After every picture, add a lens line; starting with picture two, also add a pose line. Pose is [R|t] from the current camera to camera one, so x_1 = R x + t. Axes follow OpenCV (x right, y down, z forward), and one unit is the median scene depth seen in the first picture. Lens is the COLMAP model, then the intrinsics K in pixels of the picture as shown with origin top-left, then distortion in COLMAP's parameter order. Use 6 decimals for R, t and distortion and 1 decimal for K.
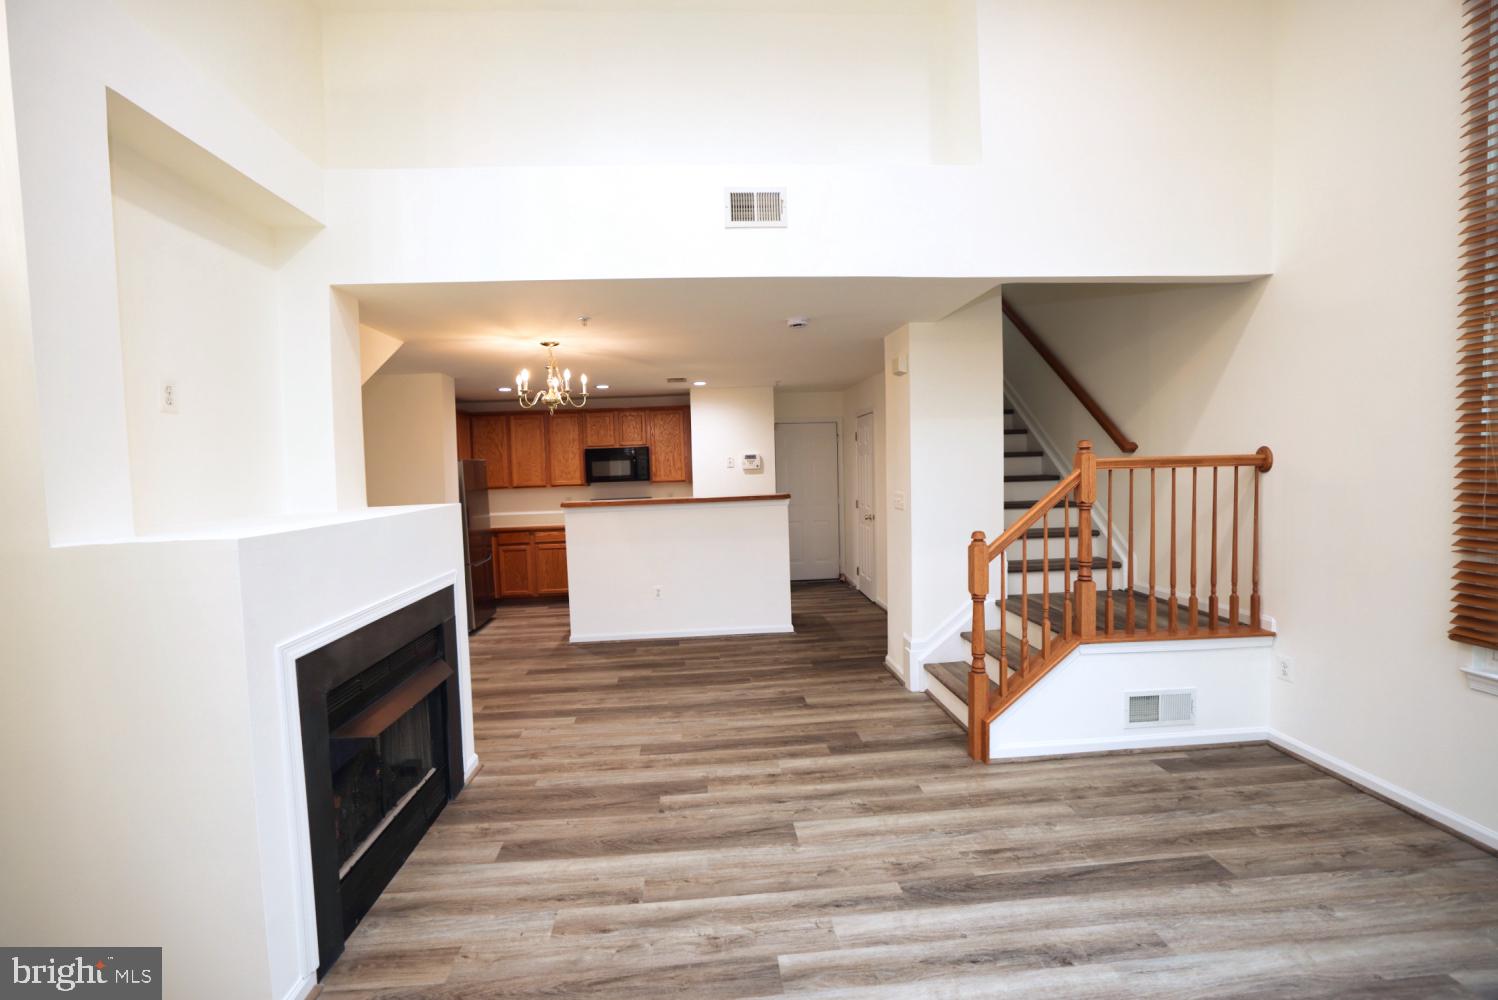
lens RADIAL K [[642.0, 0, 736.8], [0, 642.0, 496.6], [0, 0, 1]] dist [-0.044507, 0.014812]
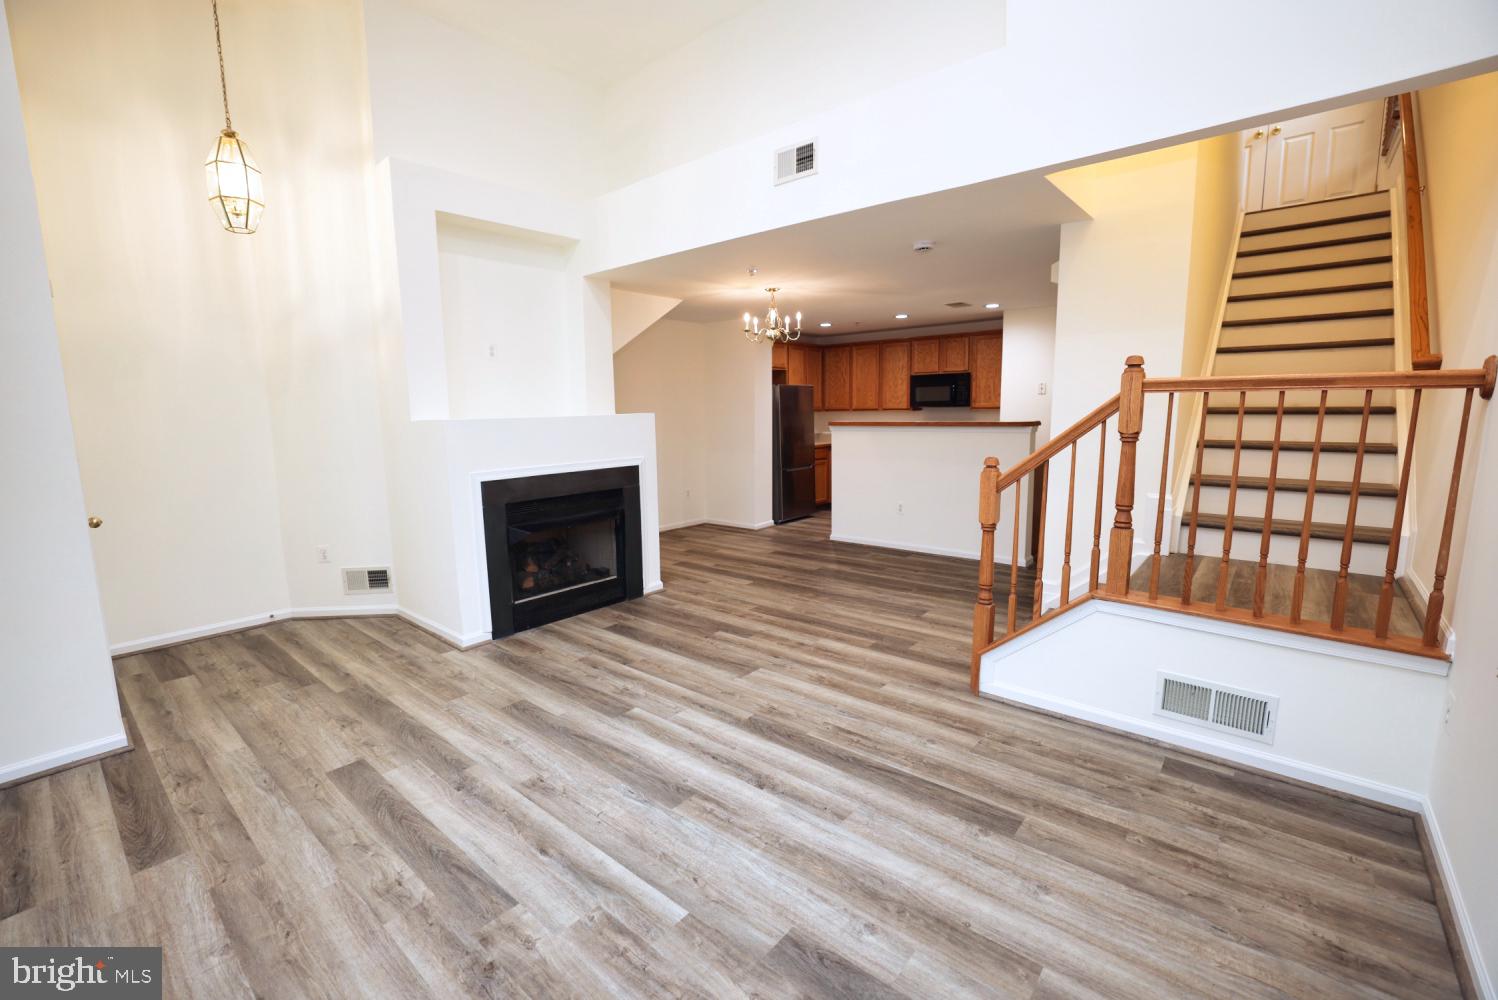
lens RADIAL K [[642.0, 0, 734.8], [0, 642.0, 503.2], [0, 0, 1]] dist [-0.044507, 0.014812]
pose [[0.707940, 0.123297, -0.695427, 0.831299], [-0.038165, 0.989884, 0.136651, 0.007726], [0.705241, -0.070199, 0.705484, 0.065942]]
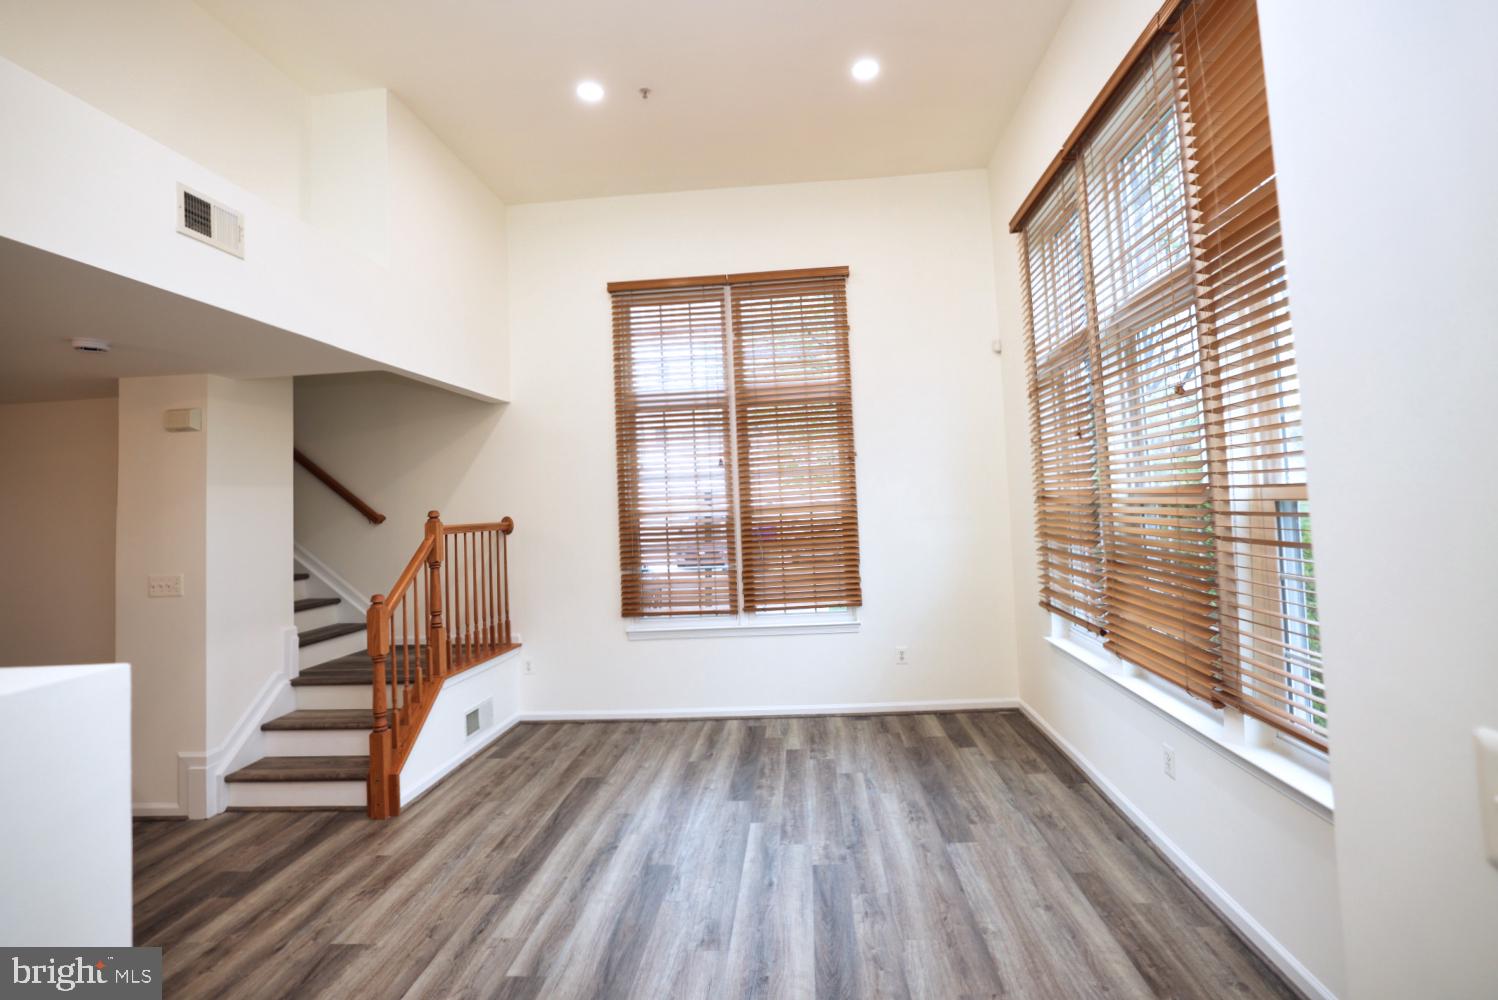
lens RADIAL K [[676.0, 0, 771.1], [0, 676.0, 476.0], [0, 0, 1]] dist [-0.036331, 0.009521]
pose [[0.122682, 0.066280, 0.990230, -0.702337], [0.087983, 0.993112, -0.077373, 0.001854], [-0.988538, 0.096616, 0.116005, 0.218816]]
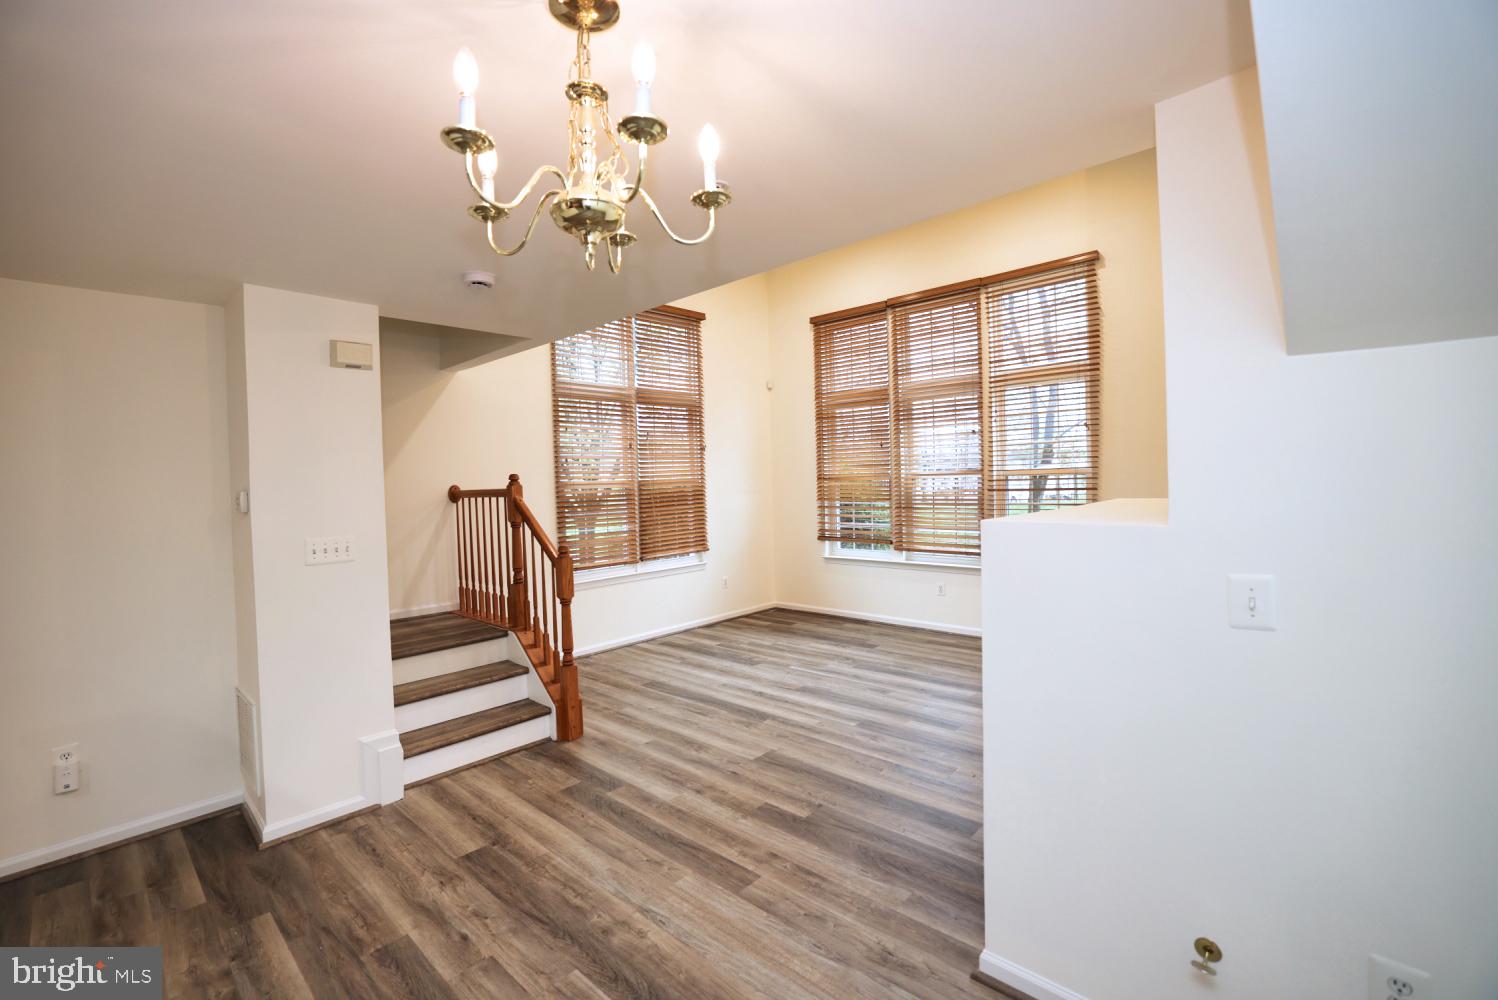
lens RADIAL K [[642.0, 0, 735.9], [0, 642.0, 496.4], [0, 0, 1]] dist [-0.044507, 0.014812]
pose [[-0.679678, 0.032376, 0.732795, -0.767957], [0.084694, 0.995808, 0.034558, -0.053795], [-0.728604, 0.085552, -0.679571, 1.684876]]
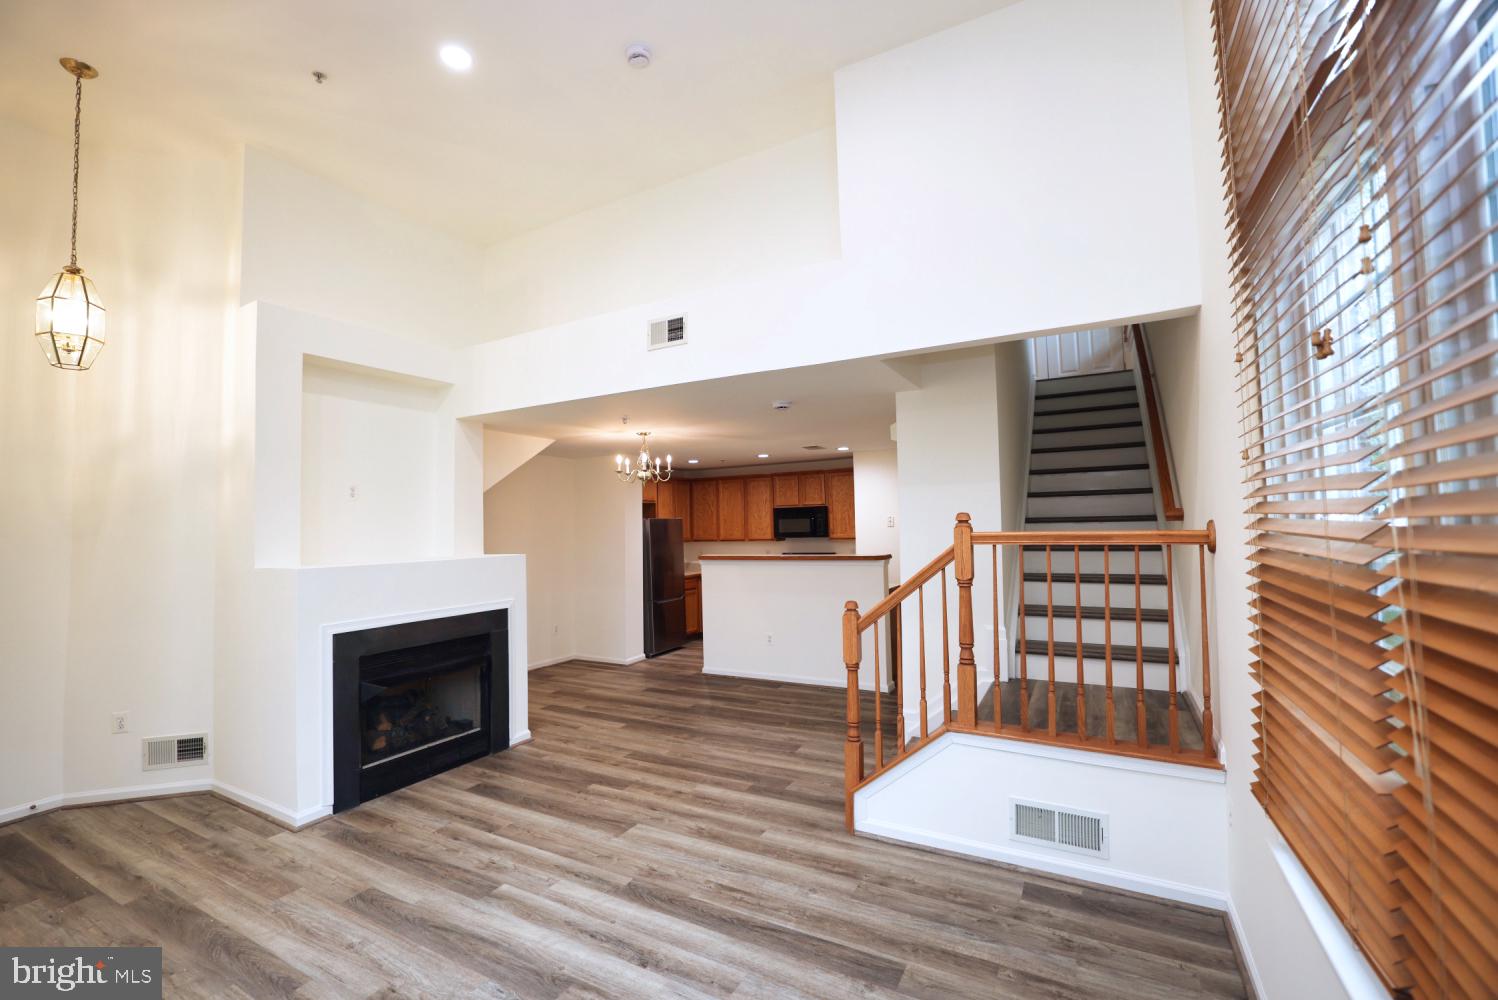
lens RADIAL K [[642.0, 0, 735.1], [0, 642.0, 497.4], [0, 0, 1]] dist [-0.044507, 0.014812]
pose [[0.837356, -0.009084, -0.546583, 0.847613], [-0.031676, 0.997376, -0.065103, -0.042478], [0.545740, 0.071828, 0.834871, 0.021949]]
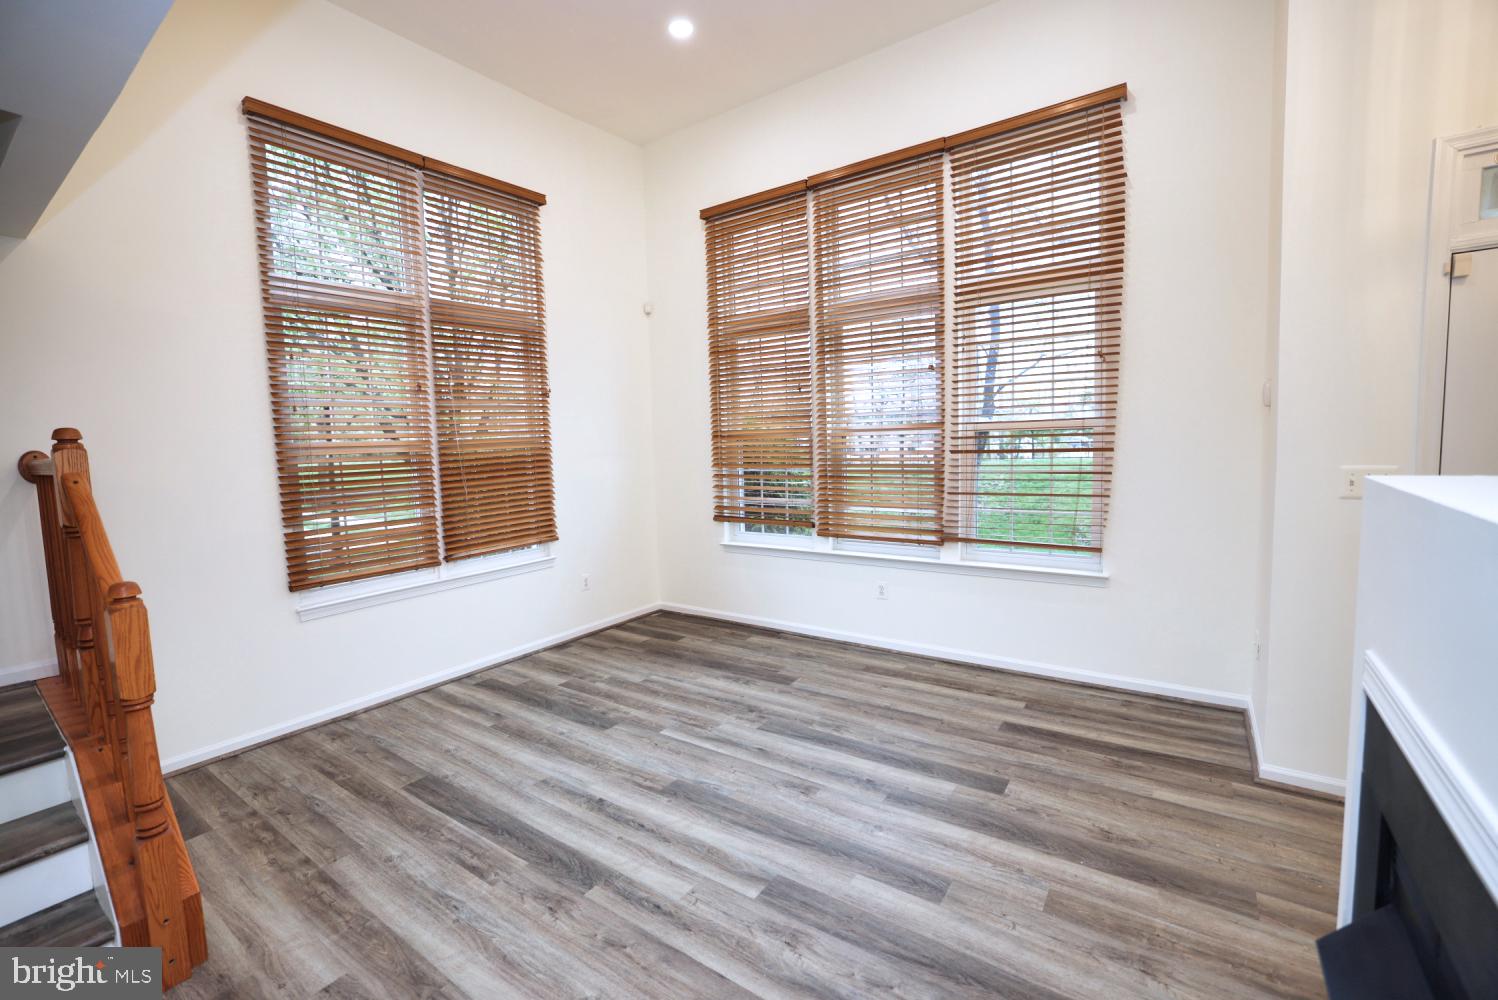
lens RADIAL K [[642.0, 0, 729.5], [0, 642.0, 494.9], [0, 0, 1]] dist [-0.044507, 0.014812]
pose [[-0.762724, 0.000294, 0.646724, -0.384508], [0.087603, 0.990830, 0.102865, -0.030559], [-0.640763, 0.135112, -0.755756, 1.139339]]
